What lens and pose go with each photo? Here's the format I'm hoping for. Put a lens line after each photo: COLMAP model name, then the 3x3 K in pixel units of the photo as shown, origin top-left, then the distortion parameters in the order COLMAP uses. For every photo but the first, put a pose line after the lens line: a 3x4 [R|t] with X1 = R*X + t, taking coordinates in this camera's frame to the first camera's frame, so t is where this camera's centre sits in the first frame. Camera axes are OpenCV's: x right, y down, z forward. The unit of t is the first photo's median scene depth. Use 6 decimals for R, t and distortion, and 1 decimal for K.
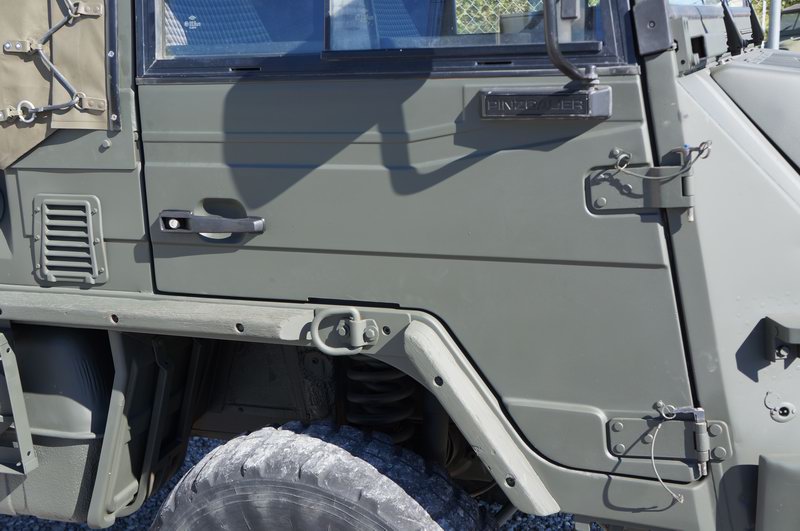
lens RADIAL K [[1029.2, 0, 400.0], [0, 1029.2, 265.5], [0, 0, 1]] dist [0.060836, 0.358837]
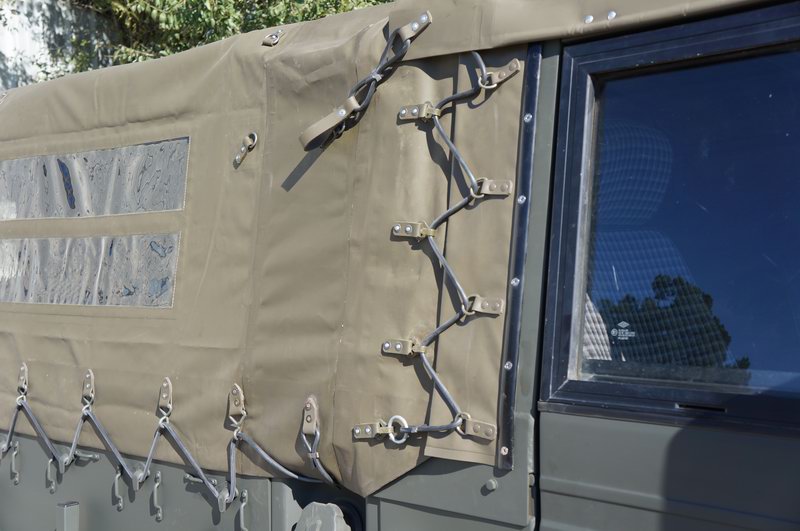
lens RADIAL K [[1029.2, 0, 400.0], [0, 1029.2, 265.5], [0, 0, 1]] dist [0.060836, 0.358837]
pose [[0.931100, 0.028105, -0.363680, -0.084020], [-0.101100, 0.977850, -0.183270, -0.129033], [0.350474, 0.207410, 0.913318, 0.286836]]
